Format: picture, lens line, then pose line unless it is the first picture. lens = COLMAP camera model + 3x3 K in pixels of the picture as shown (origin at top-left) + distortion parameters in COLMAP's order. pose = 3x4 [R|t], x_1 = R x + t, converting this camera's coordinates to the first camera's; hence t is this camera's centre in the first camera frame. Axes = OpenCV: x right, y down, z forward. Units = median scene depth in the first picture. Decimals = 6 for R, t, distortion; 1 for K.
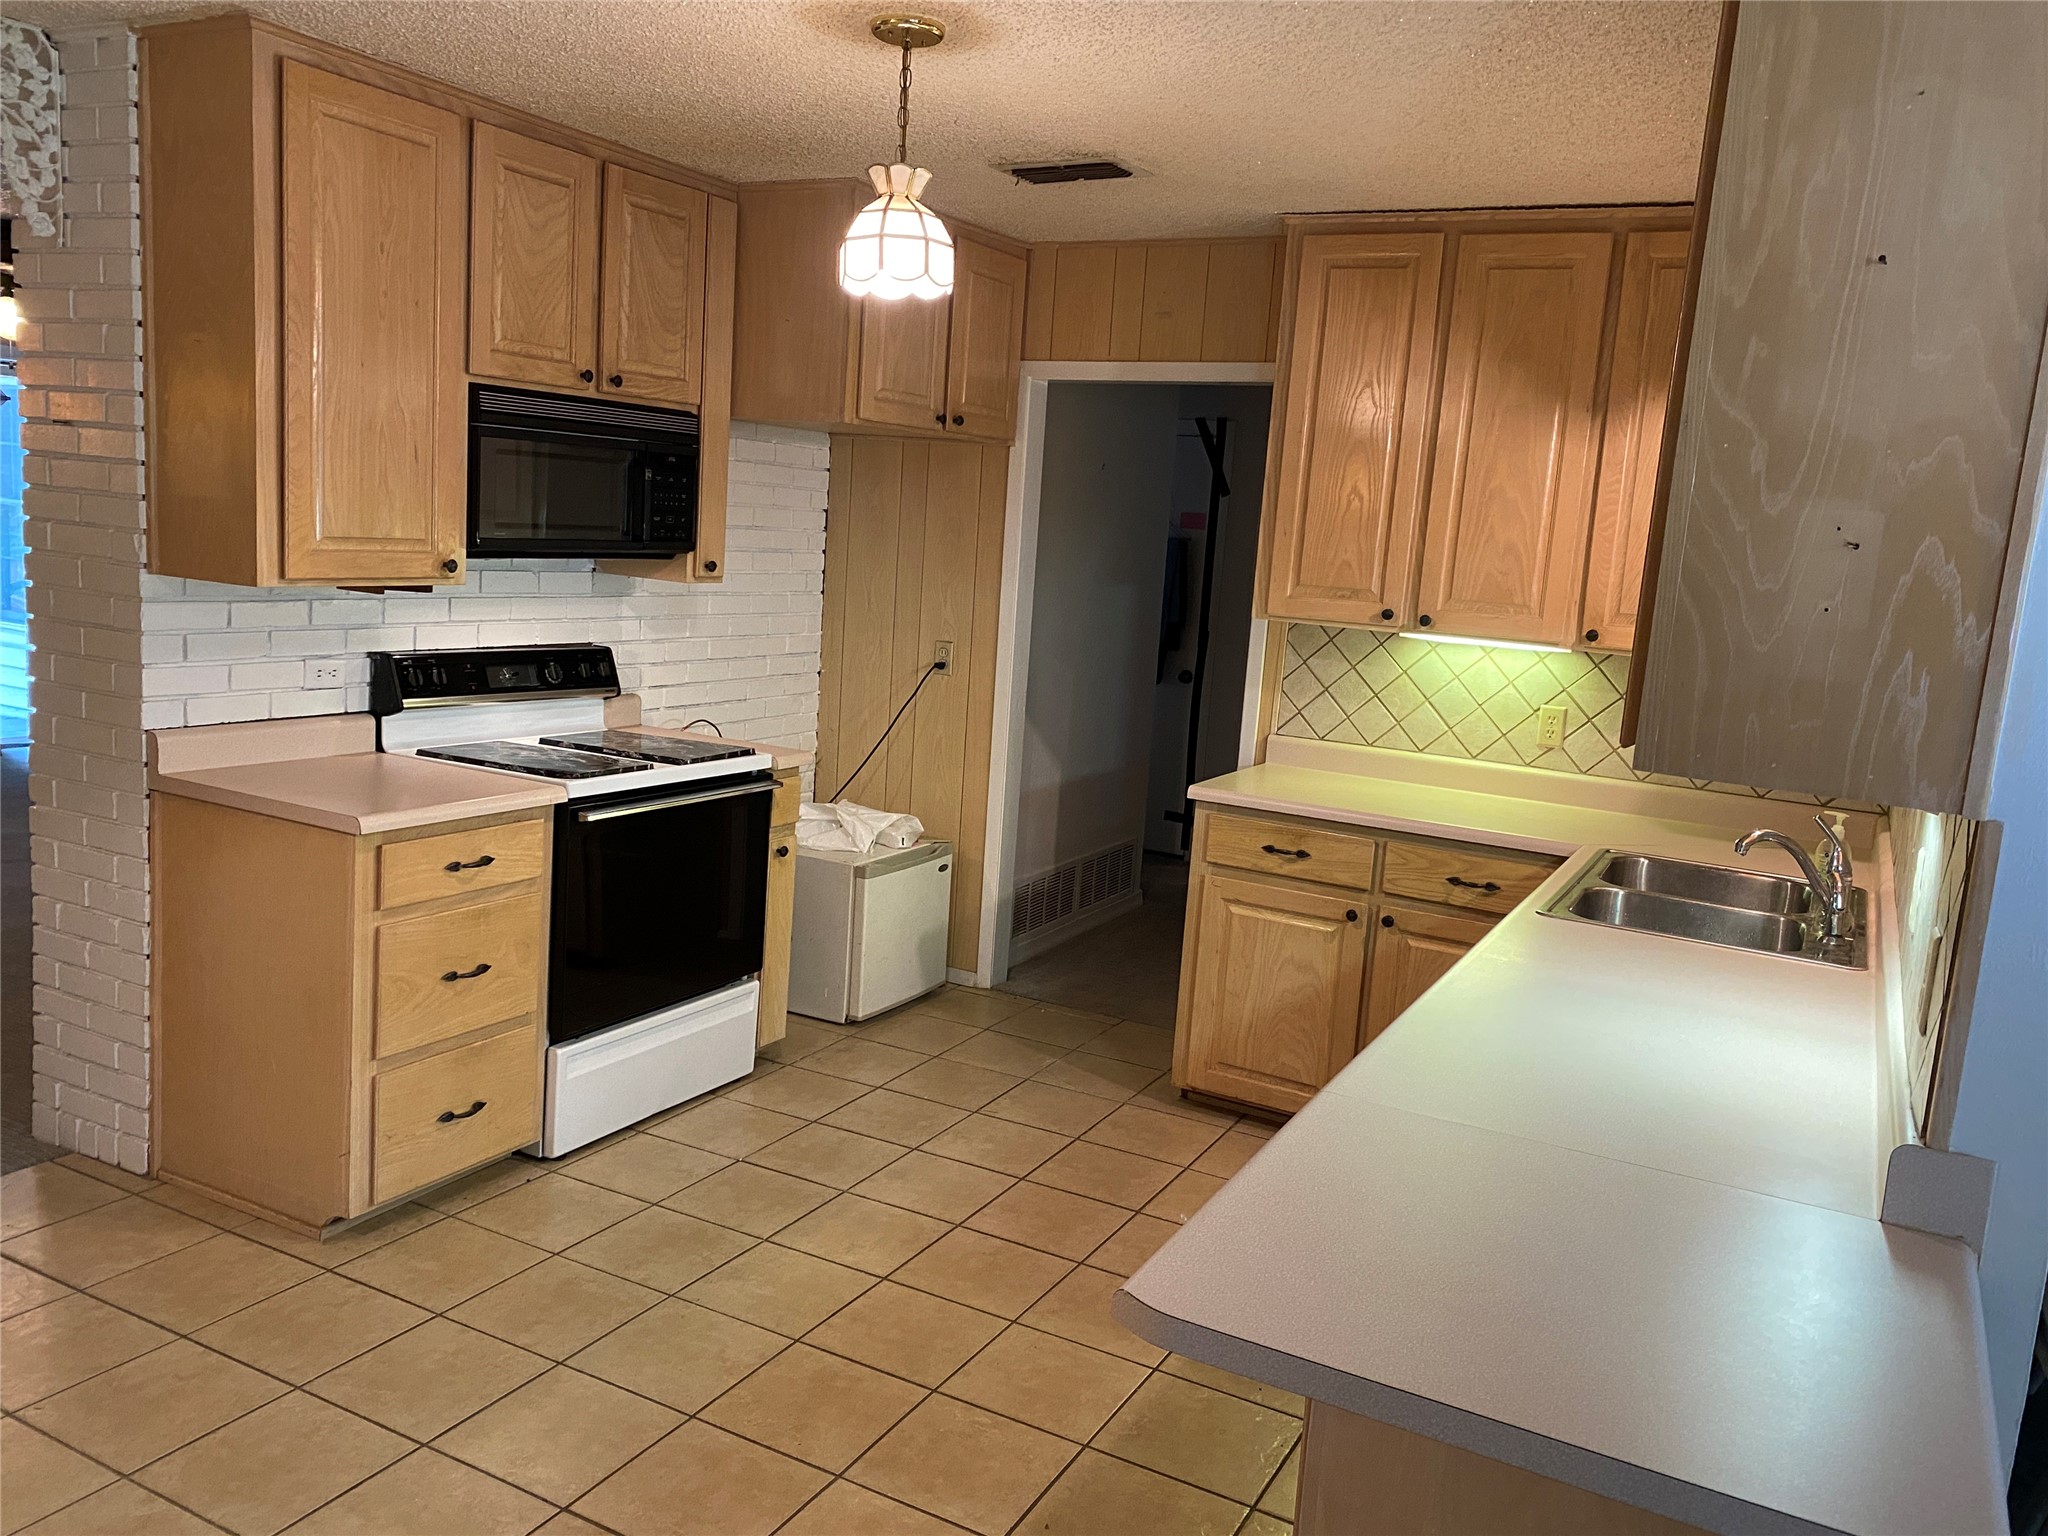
lens RADIAL K [[1506.2, 0, 1024.0], [0, 1506.2, 768.0], [0, 0, 1]] dist [0.007281, -0.033800]
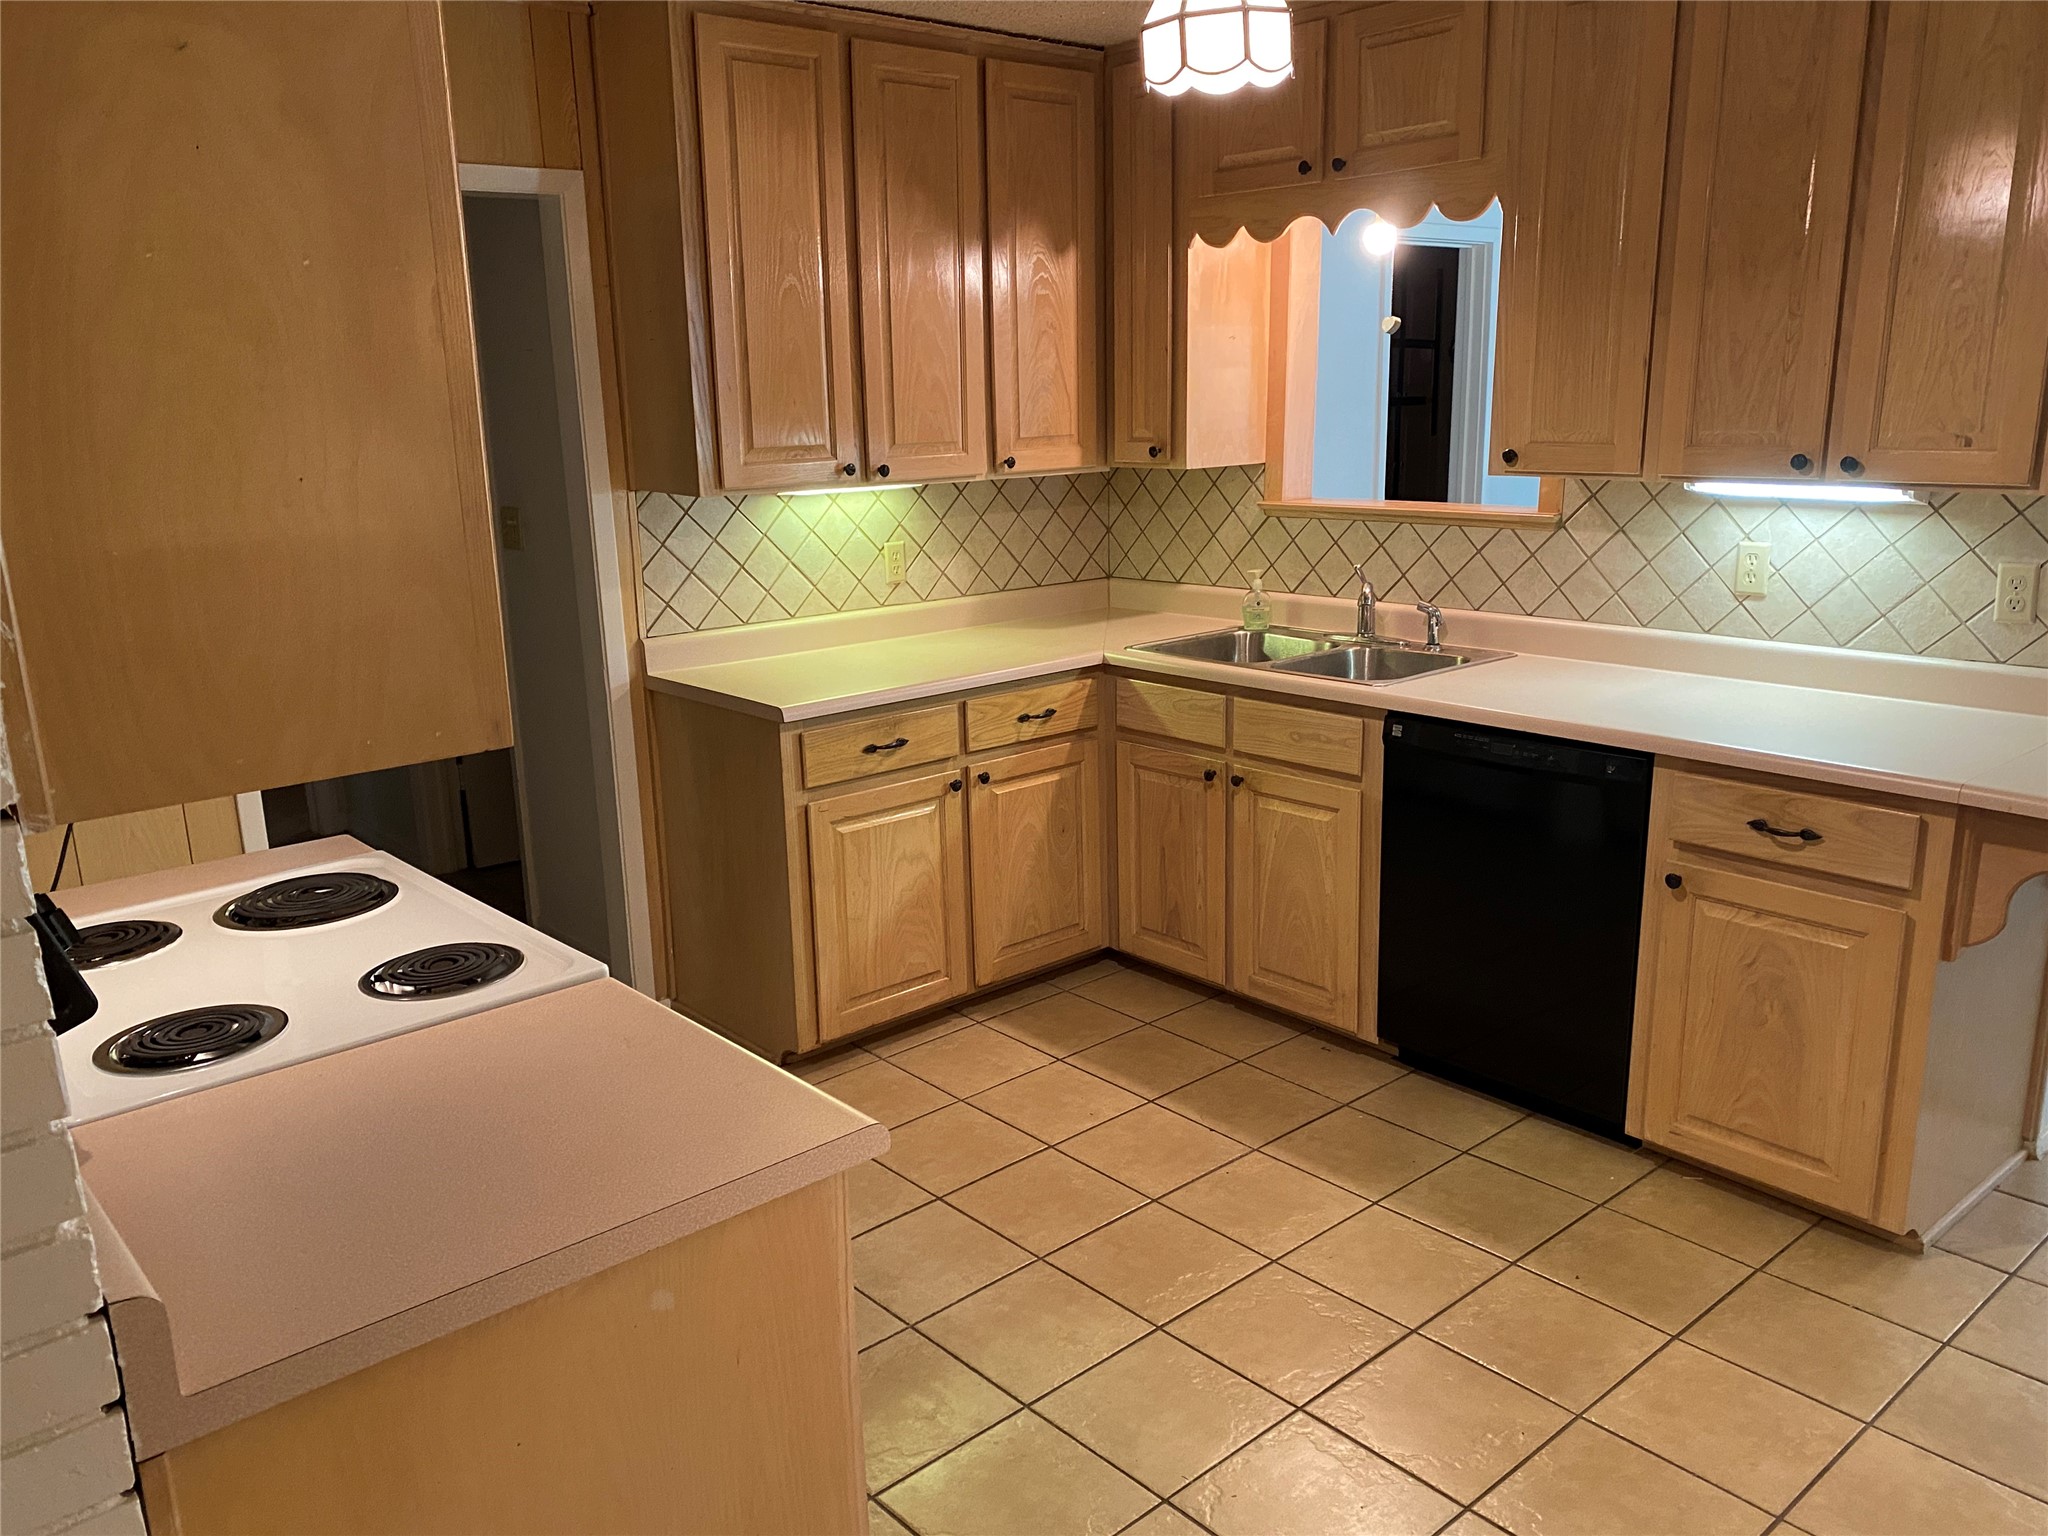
lens RADIAL K [[1526.4, 0, 1024.0], [0, 1526.4, 768.0], [0, 0, 1]] dist [0.057675, -0.073232]
pose [[0.389809, -0.296421, 0.871885, -0.590650], [0.200110, 0.951421, 0.233995, -0.127414], [-0.898891, 0.083260, 0.430190, 0.526720]]
